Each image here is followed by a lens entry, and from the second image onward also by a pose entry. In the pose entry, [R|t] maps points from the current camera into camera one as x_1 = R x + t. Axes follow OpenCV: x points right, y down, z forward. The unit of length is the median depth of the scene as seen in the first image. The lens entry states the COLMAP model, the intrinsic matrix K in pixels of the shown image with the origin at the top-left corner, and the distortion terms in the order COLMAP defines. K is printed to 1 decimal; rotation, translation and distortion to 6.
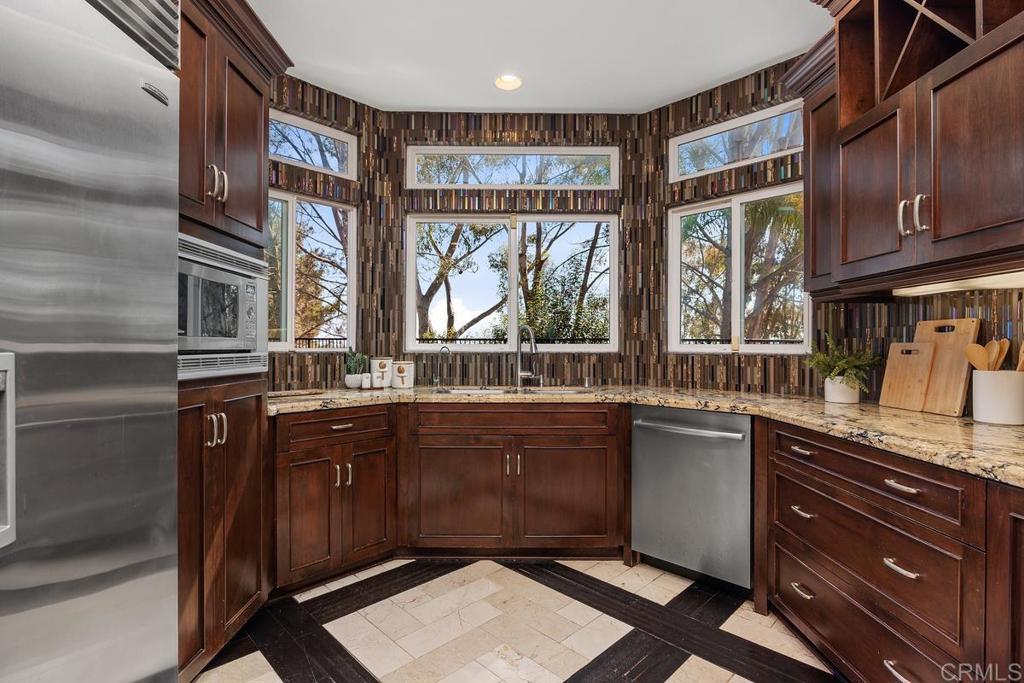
lens RADIAL K [[474.9, 0, 511.9], [0, 474.9, 342.4], [0, 0, 1]] dist [-0.018410, -0.000150]
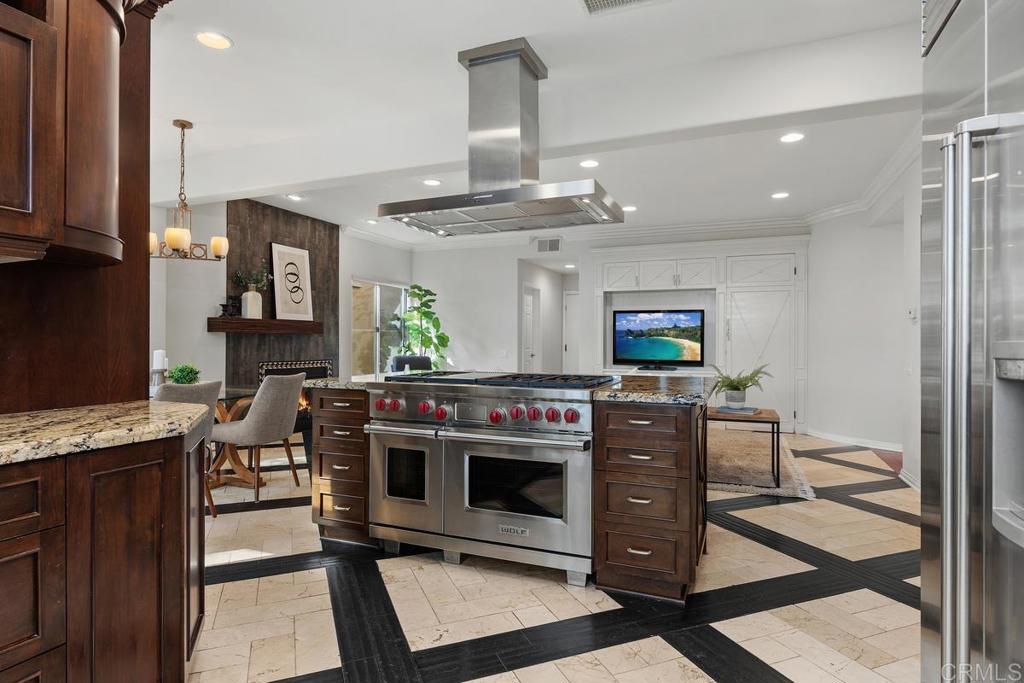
lens RADIAL K [[563.3, 0, 508.0], [0, 563.3, 340.4], [0, 0, 1]] dist [-0.001241, -0.000092]
pose [[-0.915911, -0.003724, 0.401363, -0.155710], [-0.006965, 0.999954, -0.006617, 0.010071], [-0.401320, -0.008856, -0.915895, 0.633751]]
